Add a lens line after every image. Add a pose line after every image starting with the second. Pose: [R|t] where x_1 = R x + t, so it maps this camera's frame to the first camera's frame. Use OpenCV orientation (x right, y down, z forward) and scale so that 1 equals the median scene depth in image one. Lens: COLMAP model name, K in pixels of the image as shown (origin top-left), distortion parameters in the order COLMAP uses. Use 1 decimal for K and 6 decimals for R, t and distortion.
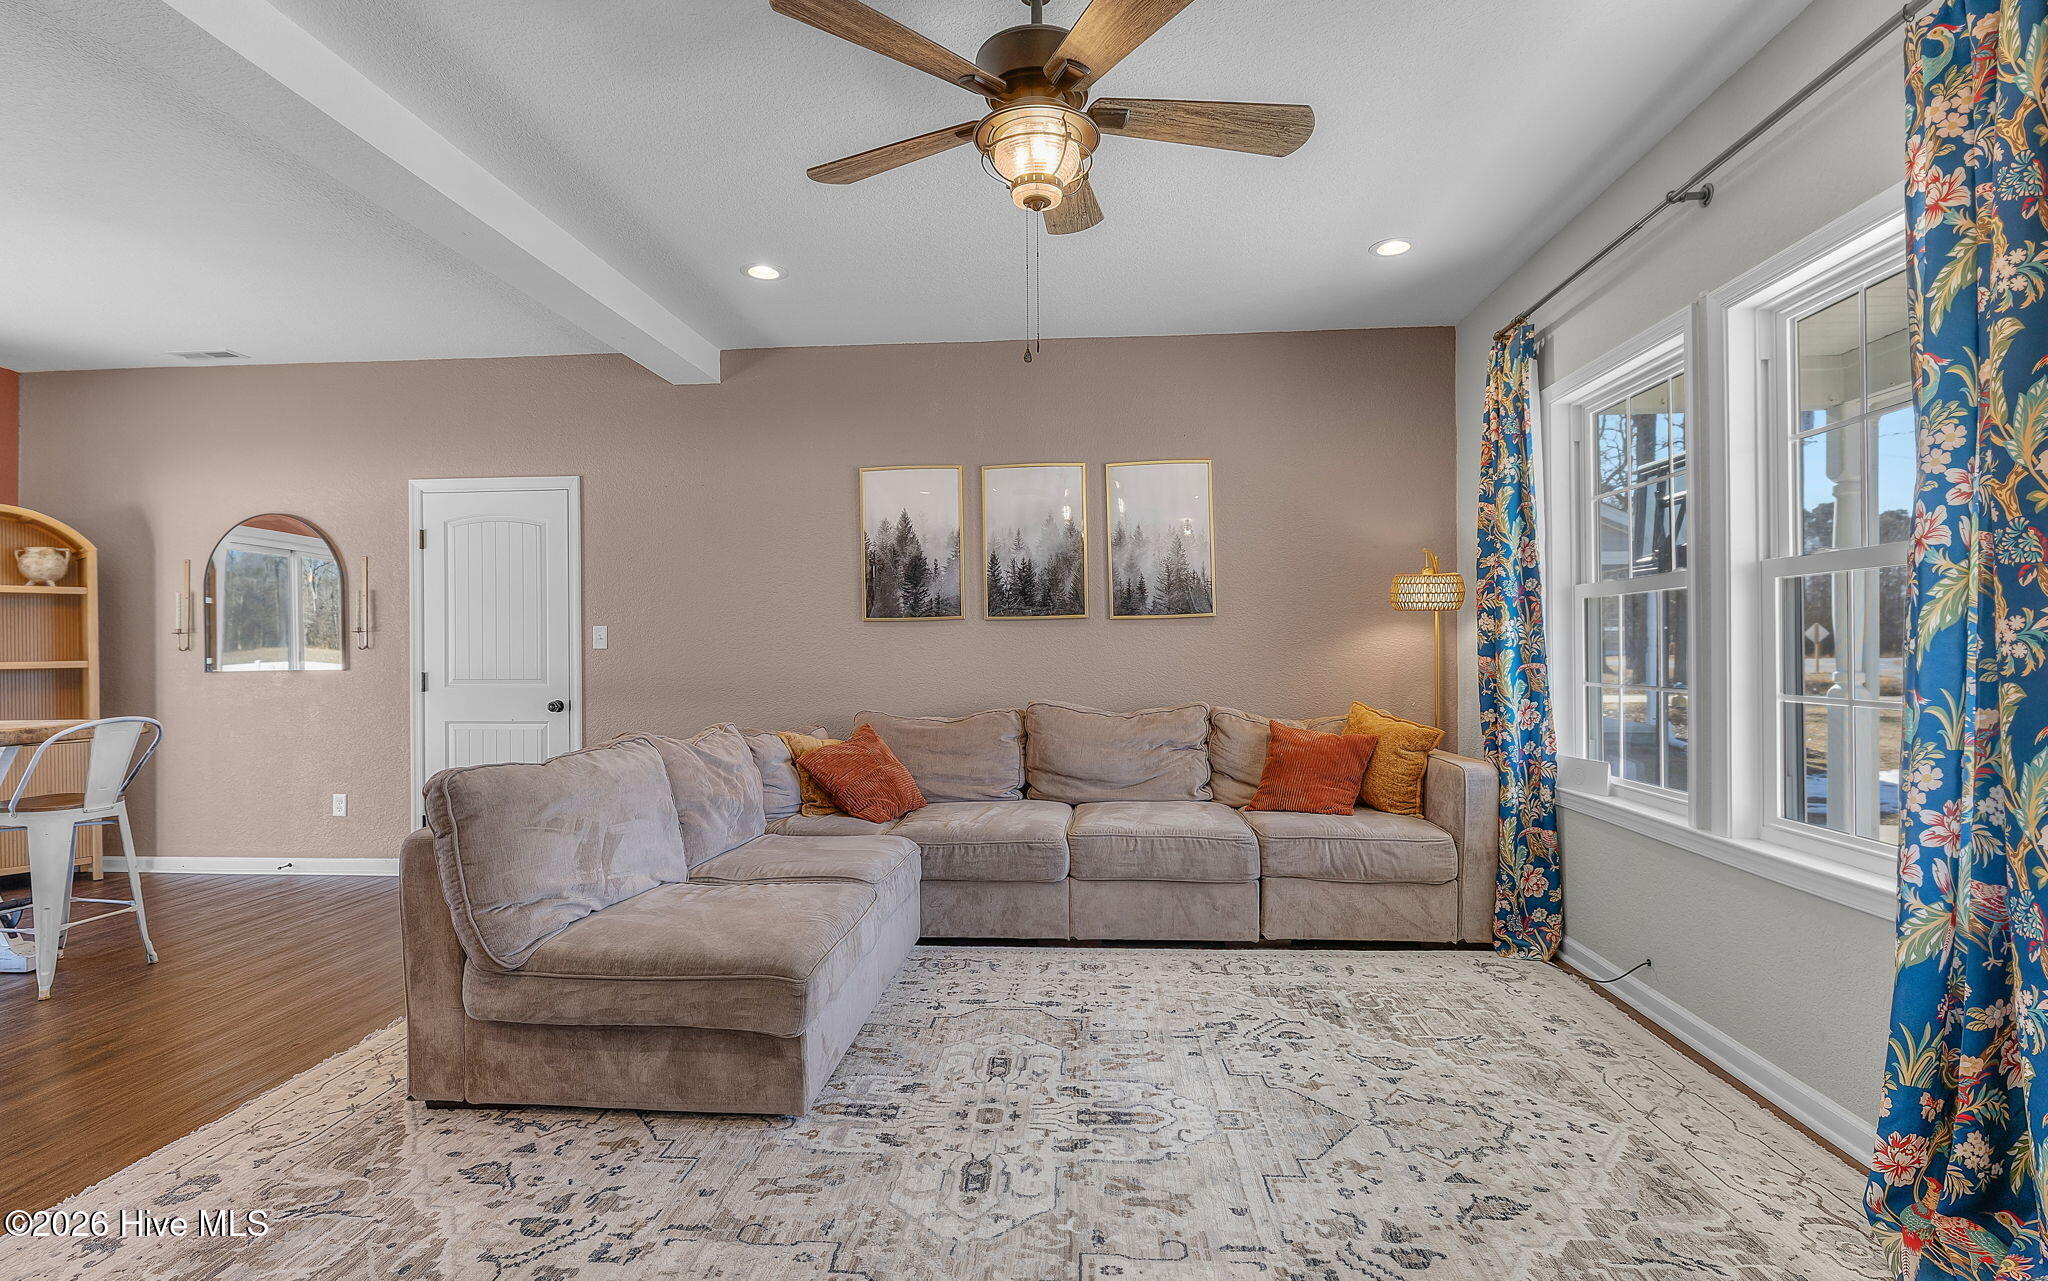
lens RADIAL K [[969.4, 0, 1026.7], [0, 969.4, 648.3], [0, 0, 1]] dist [-0.012291, 0.004575]
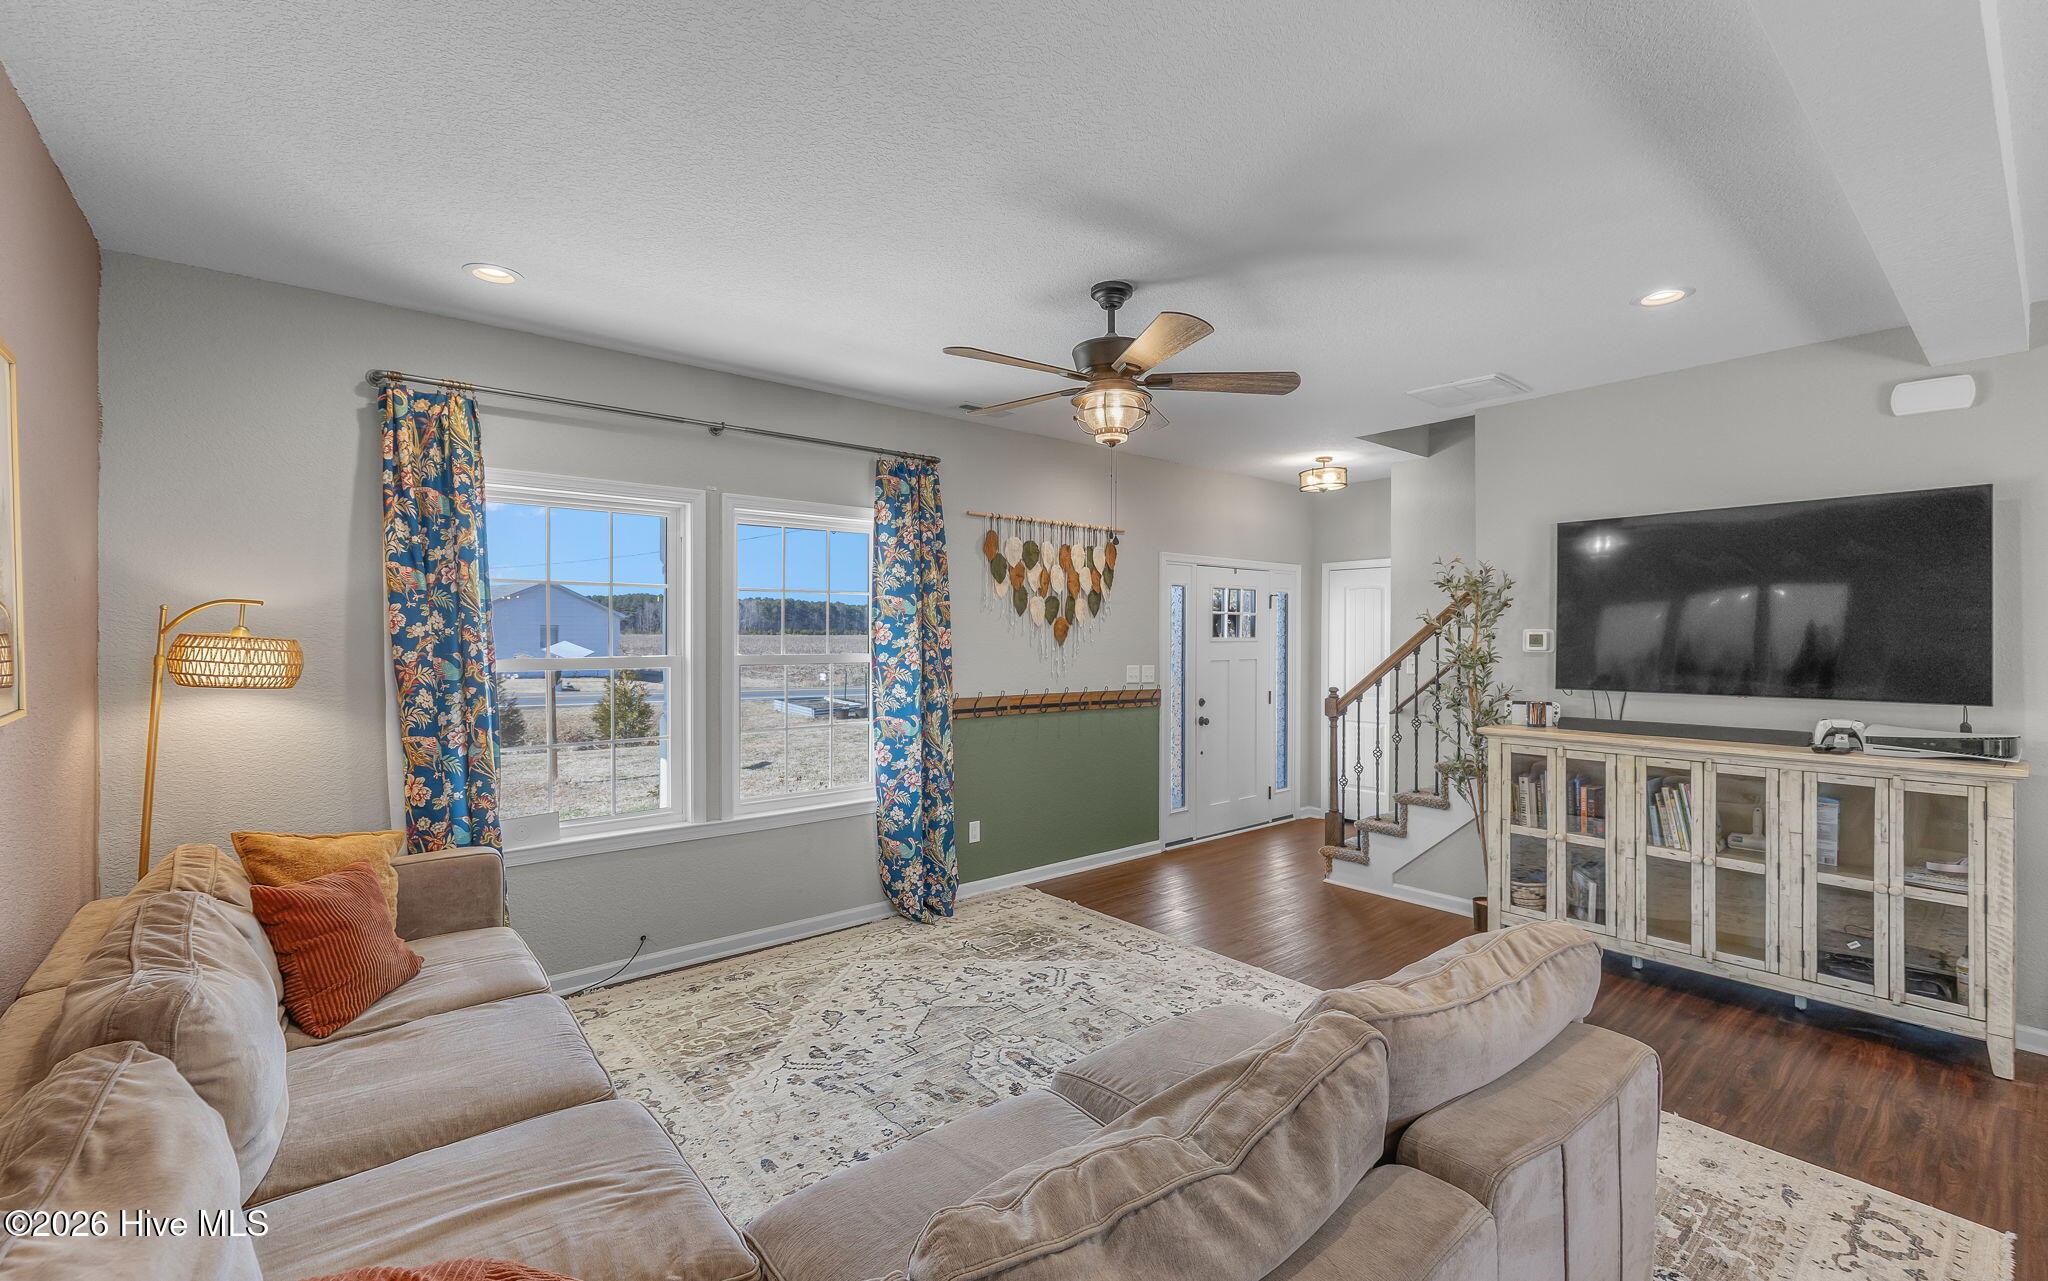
lens RADIAL K [[876.0, 0, 1020.4], [0, 876.0, 635.0], [0, 0, 1]] dist [-0.000602, 0.001161]
pose [[-0.697410, 0.002691, 0.716668, -0.539691], [0.001209, 0.999996, -0.002578, -0.090302], [-0.716672, -0.000931, -0.697410, 1.256587]]
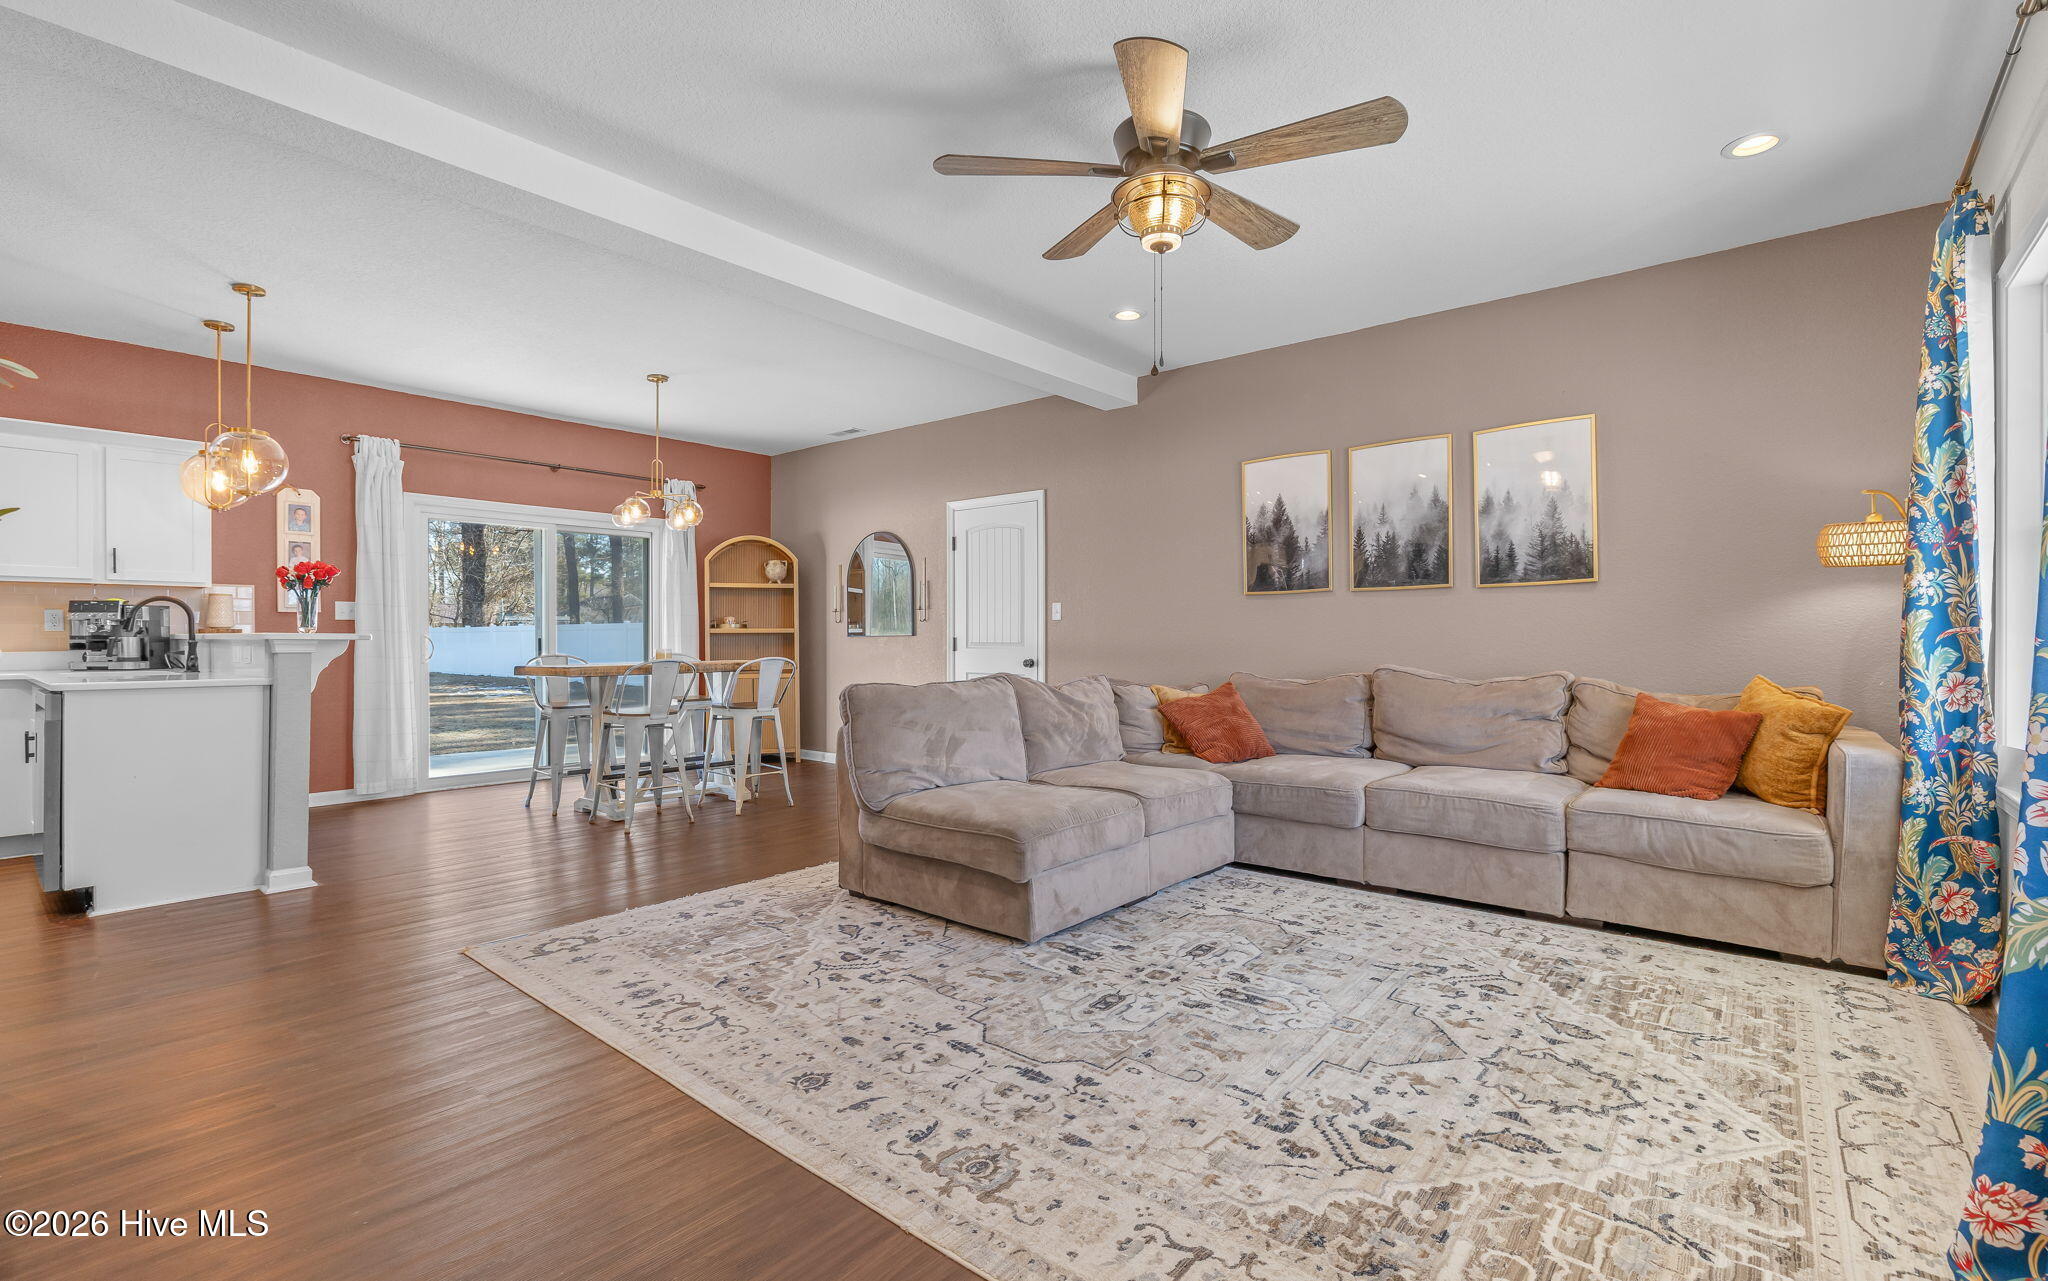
lens RADIAL K [[910.6, 0, 1019.2], [0, 910.6, 644.1], [0, 0, 1]] dist [-0.008175, 0.001880]
pose [[0.809744, 0.011658, -0.586667, 0.338112], [-0.005604, 0.999911, 0.012134, 0.025618], [0.586756, -0.006538, 0.809737, -0.043282]]
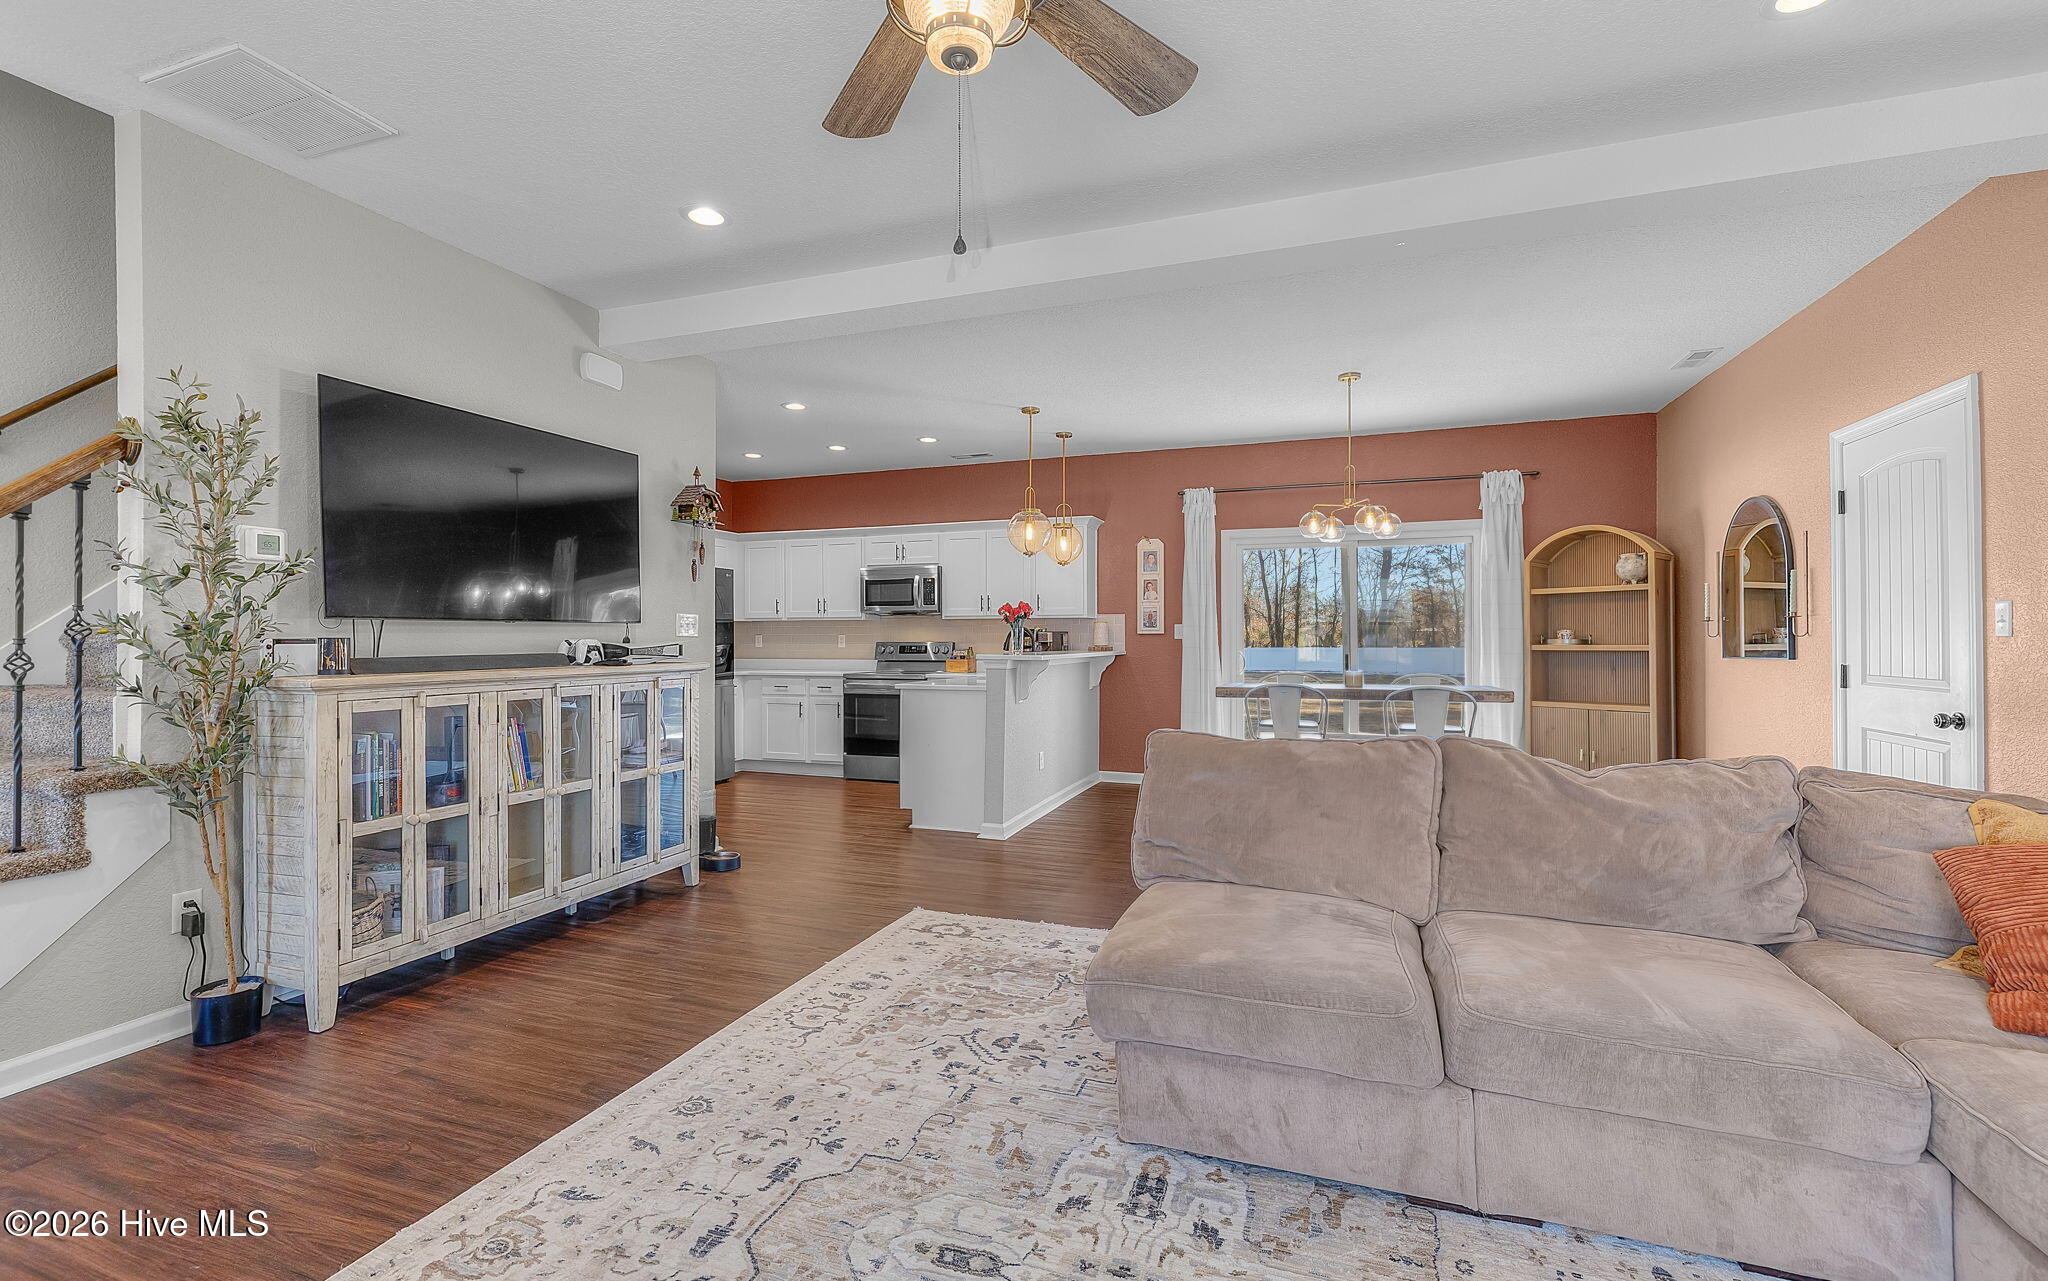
lens RADIAL K [[876.0, 0, 1014.0], [0, 876.0, 639.3], [0, 0, 1]] dist [-0.000602, 0.001161]
pose [[-0.271325, 0.007067, -0.962462, 0.400070], [0.003224, 0.999974, 0.006433, -0.004597], [0.962482, -0.001357, -0.271341, 0.738257]]
